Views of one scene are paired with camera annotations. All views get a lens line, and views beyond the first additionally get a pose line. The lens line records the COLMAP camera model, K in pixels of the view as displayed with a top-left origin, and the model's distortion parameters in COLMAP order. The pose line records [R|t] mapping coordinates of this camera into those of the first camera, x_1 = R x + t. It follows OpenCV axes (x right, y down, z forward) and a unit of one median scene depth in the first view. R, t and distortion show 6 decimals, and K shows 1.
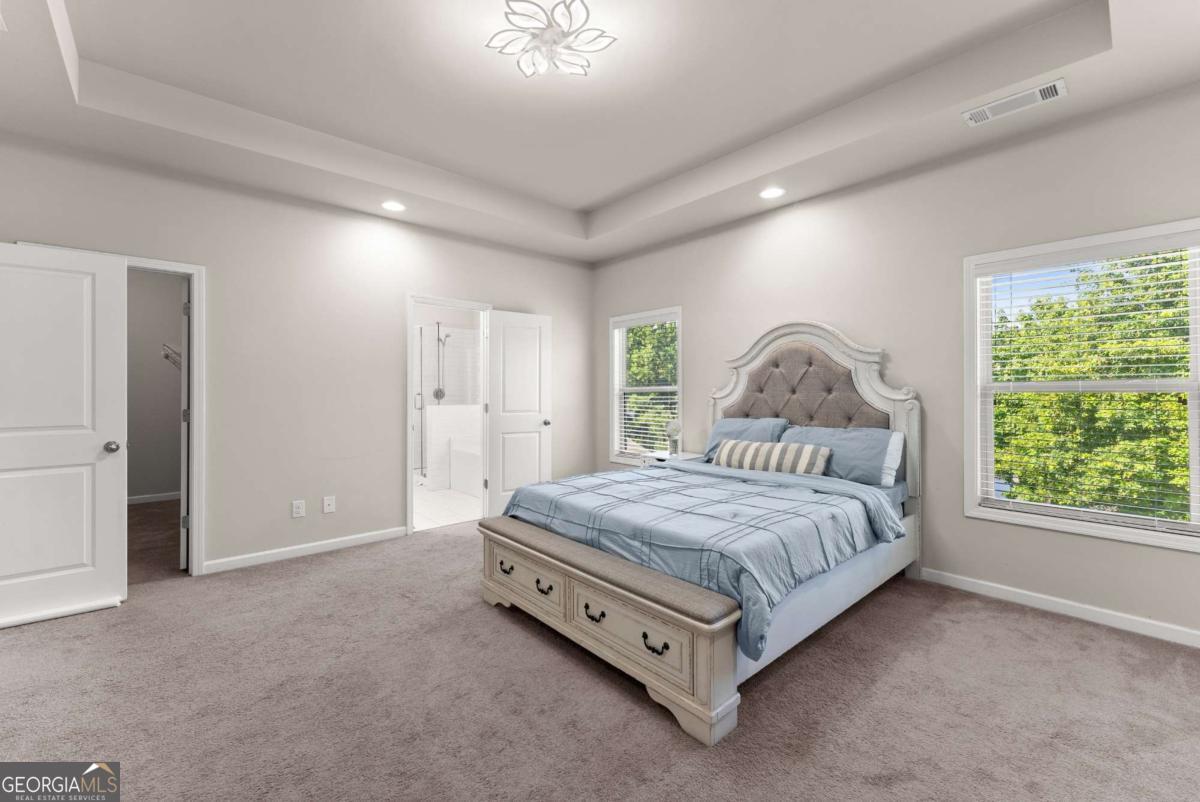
lens RADIAL K [[481.5, 0, 587.8], [0, 481.5, 381.1], [0, 0, 1]] dist [-0.000095, -0.000300]
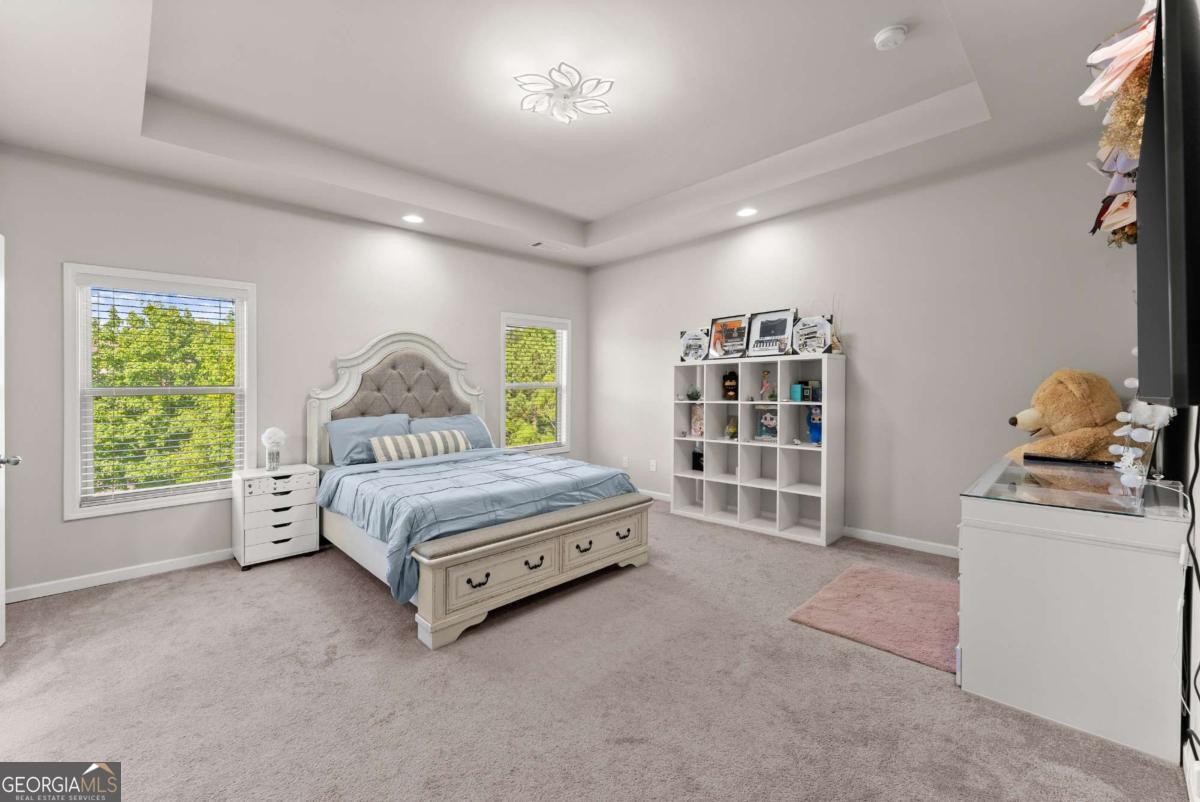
lens RADIAL K [[481.5, 0, 605.9], [0, 481.5, 394.1], [0, 0, 1]] dist [-0.000095, -0.000300]
pose [[-0.063367, -0.011558, 0.997923, -0.910273], [-0.007573, 0.999910, 0.011100, 0.016961], [-0.997962, -0.006854, -0.063449, 0.681643]]
